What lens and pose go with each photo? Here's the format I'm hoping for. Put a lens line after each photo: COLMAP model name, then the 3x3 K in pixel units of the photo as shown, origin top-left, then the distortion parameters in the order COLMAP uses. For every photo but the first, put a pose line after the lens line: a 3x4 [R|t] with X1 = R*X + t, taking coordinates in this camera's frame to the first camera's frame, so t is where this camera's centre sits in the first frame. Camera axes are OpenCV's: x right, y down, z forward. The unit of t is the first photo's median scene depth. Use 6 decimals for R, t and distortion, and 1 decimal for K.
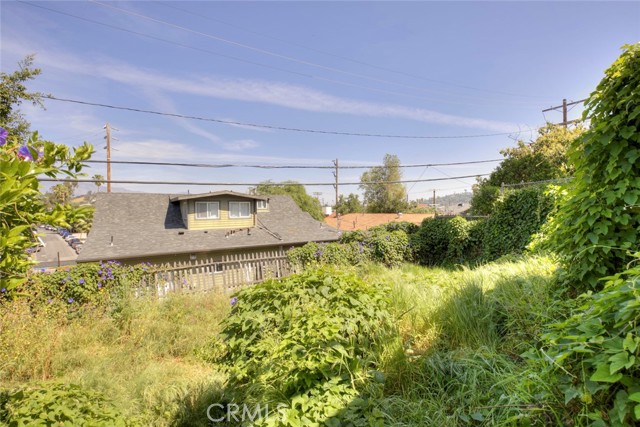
lens RADIAL K [[300.3, 0, 320.1], [0, 300.3, 210.3], [0, 0, 1]] dist [-0.001326, 0.000076]
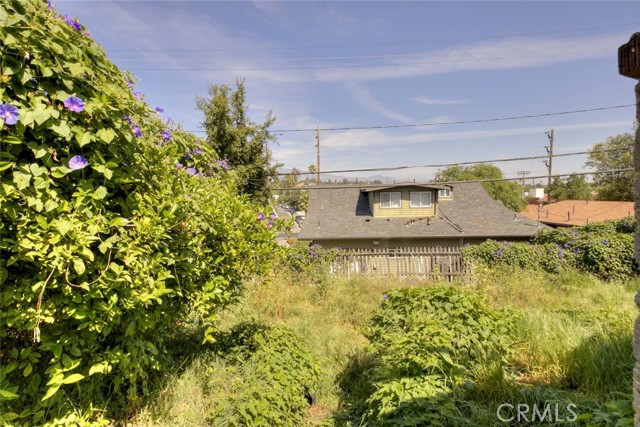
lens RADIAL K [[300.3, 0, 320.1], [0, 300.3, 210.3], [0, 0, 1]] dist [-0.001326, 0.000076]
pose [[0.816905, 0.035478, -0.575681, 0.117020], [0.004048, 0.997729, 0.067232, -0.086885], [0.576759, -0.057253, 0.814906, -0.114784]]
